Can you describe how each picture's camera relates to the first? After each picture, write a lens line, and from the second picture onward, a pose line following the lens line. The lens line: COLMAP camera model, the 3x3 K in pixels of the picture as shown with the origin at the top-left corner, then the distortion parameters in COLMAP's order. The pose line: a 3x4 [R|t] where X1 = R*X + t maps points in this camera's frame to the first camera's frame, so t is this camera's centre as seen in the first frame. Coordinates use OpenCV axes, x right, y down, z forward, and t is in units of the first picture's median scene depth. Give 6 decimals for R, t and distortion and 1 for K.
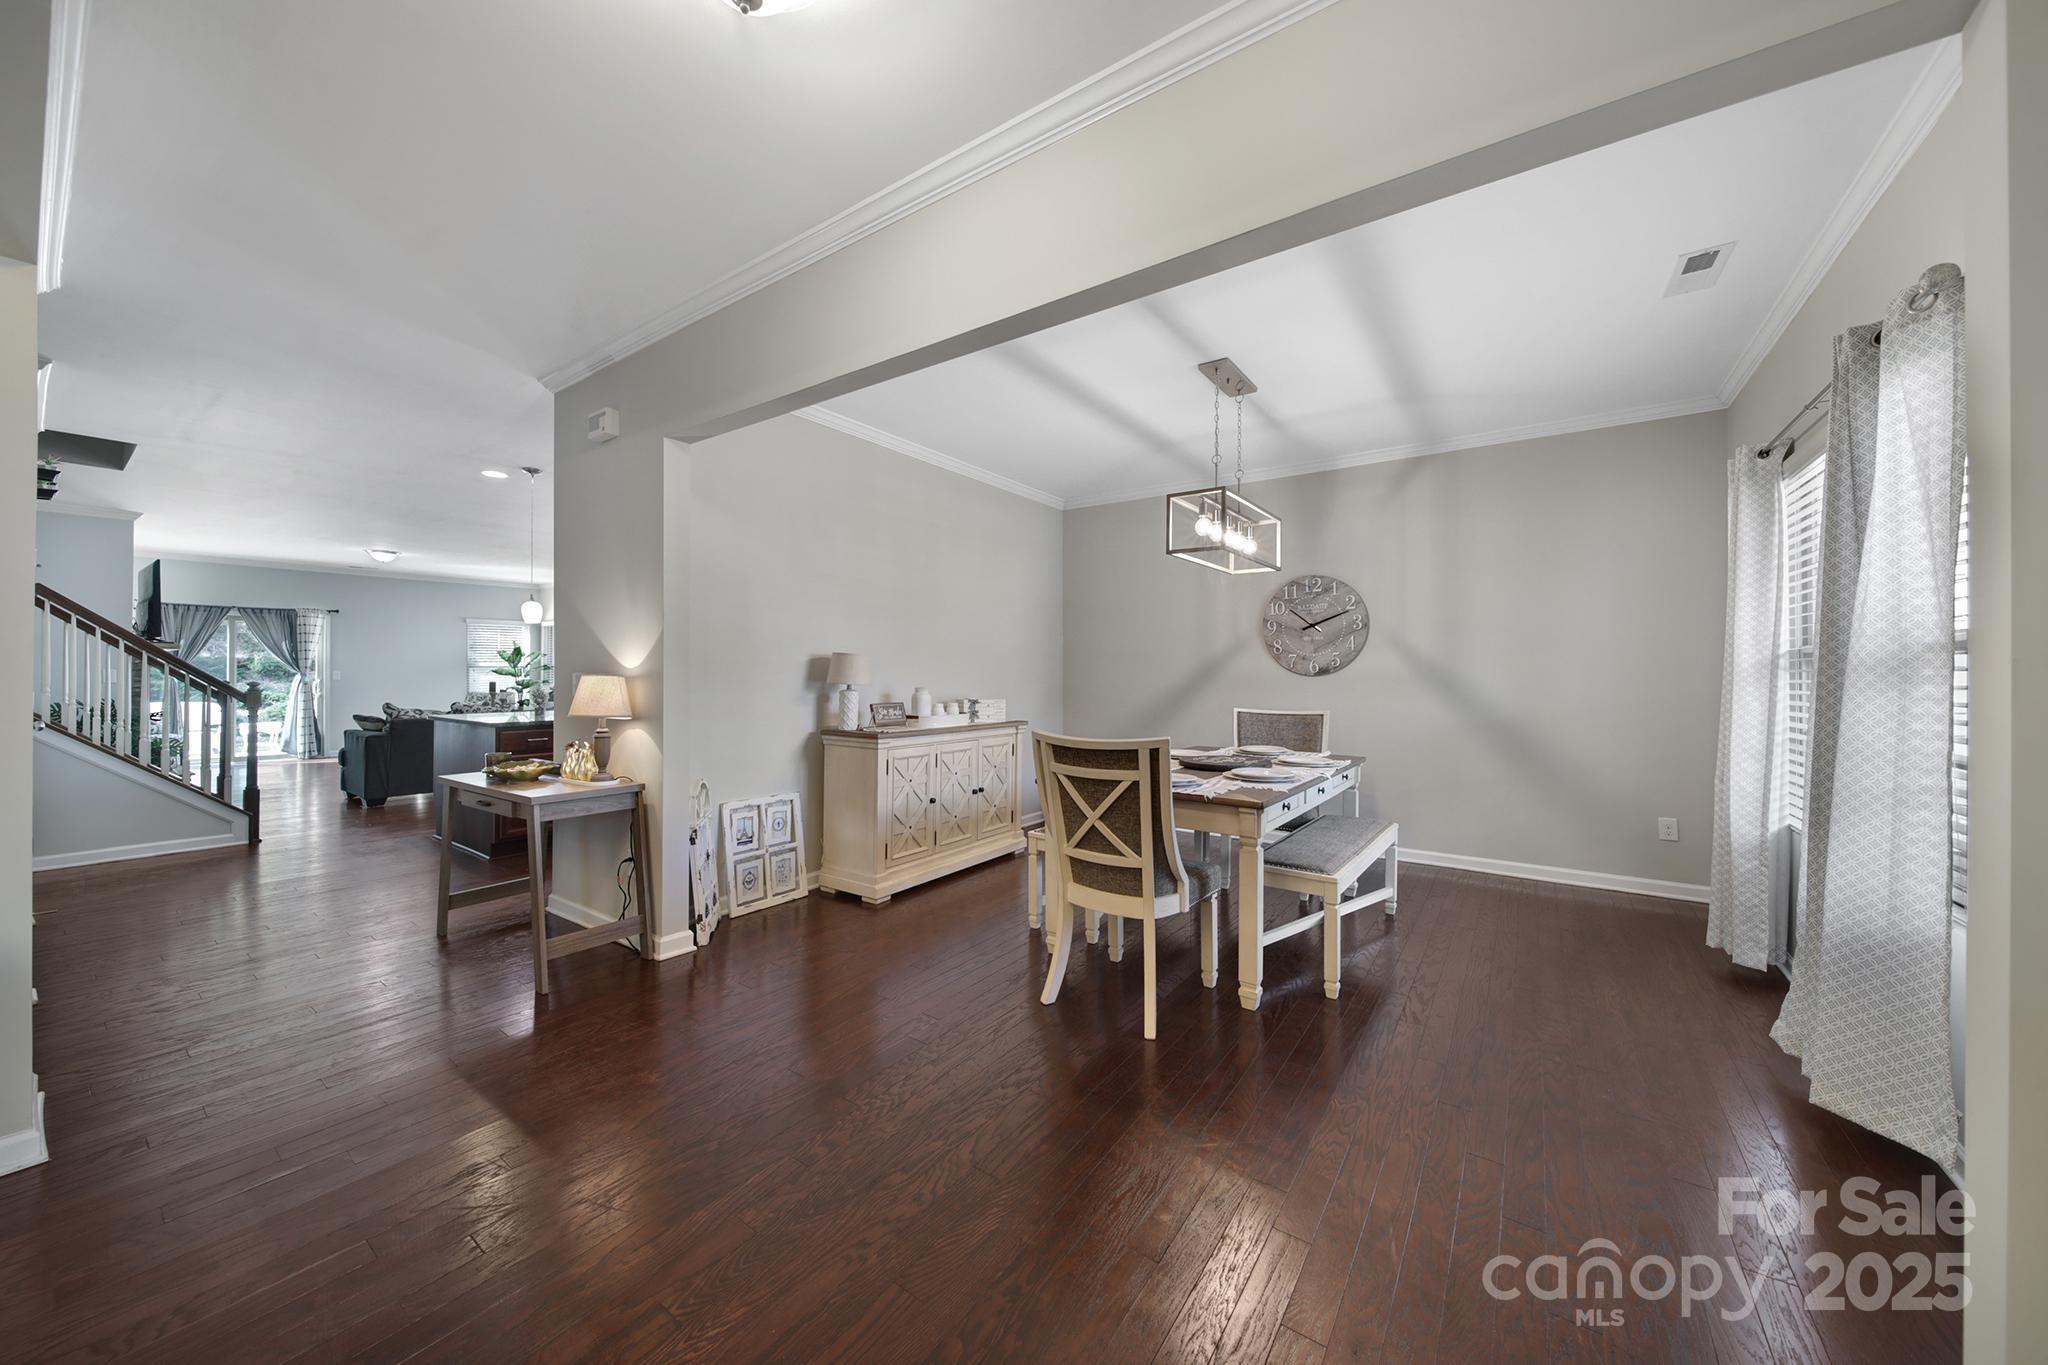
lens RADIAL K [[716.2, 0, 1022.1], [0, 716.2, 674.7], [0, 0, 1]] dist [-0.000624, -0.000219]
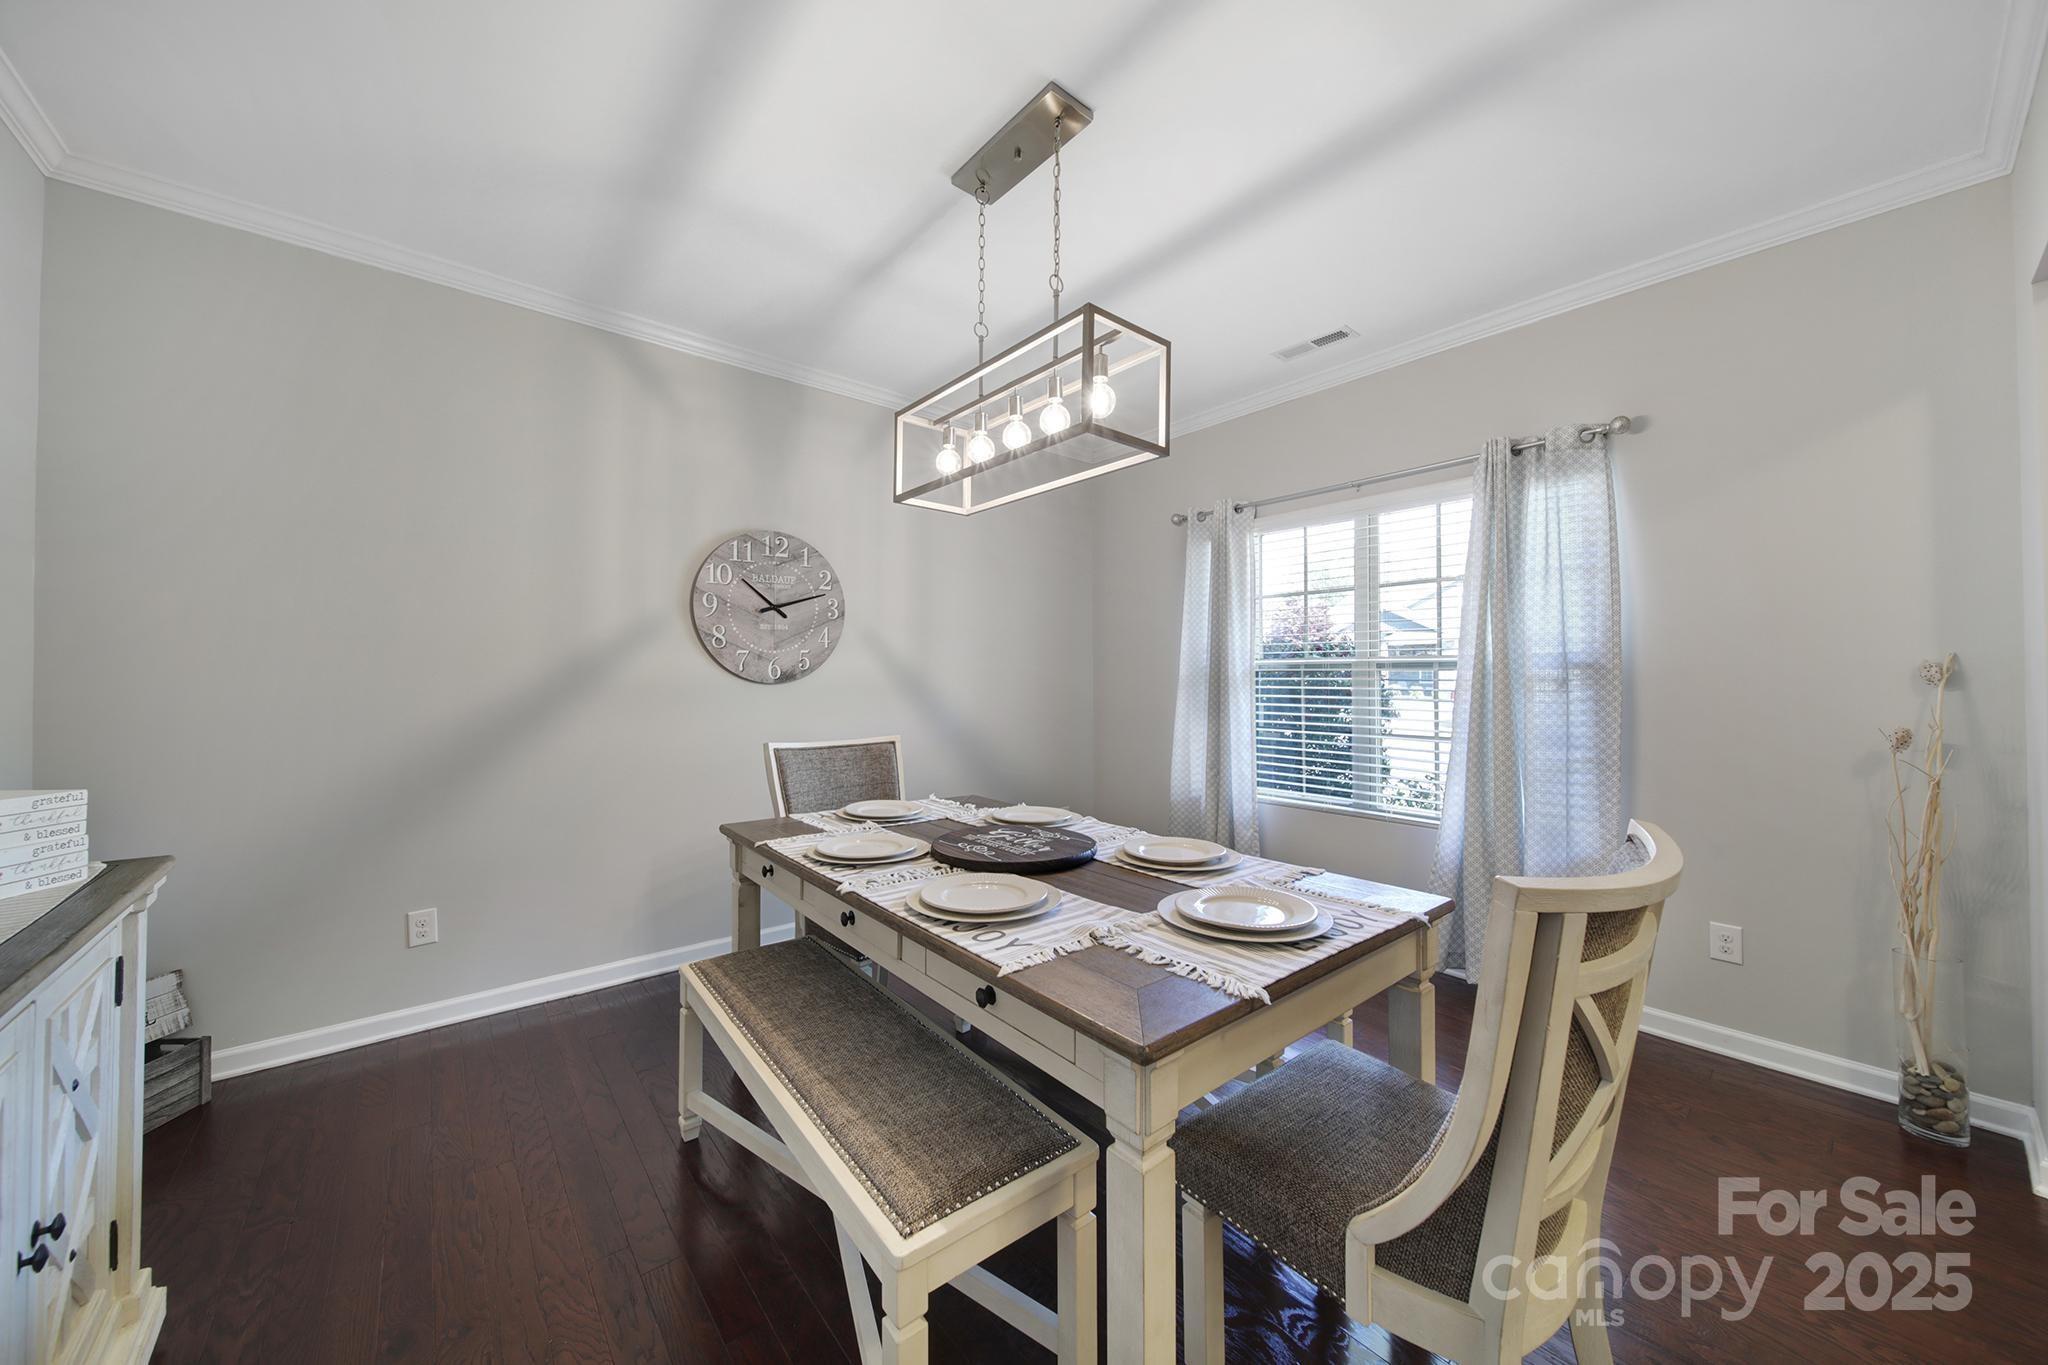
lens RADIAL K [[716.2, 0, 1022.1], [0, 716.2, 674.7], [0, 0, 1]] dist [-0.000624, -0.000219]
pose [[0.256887, 0.008665, 0.966403, -0.175233], [-0.002056, 0.999962, -0.008420, -0.001465], [-0.966439, 0.000177, 0.256895, 0.618538]]
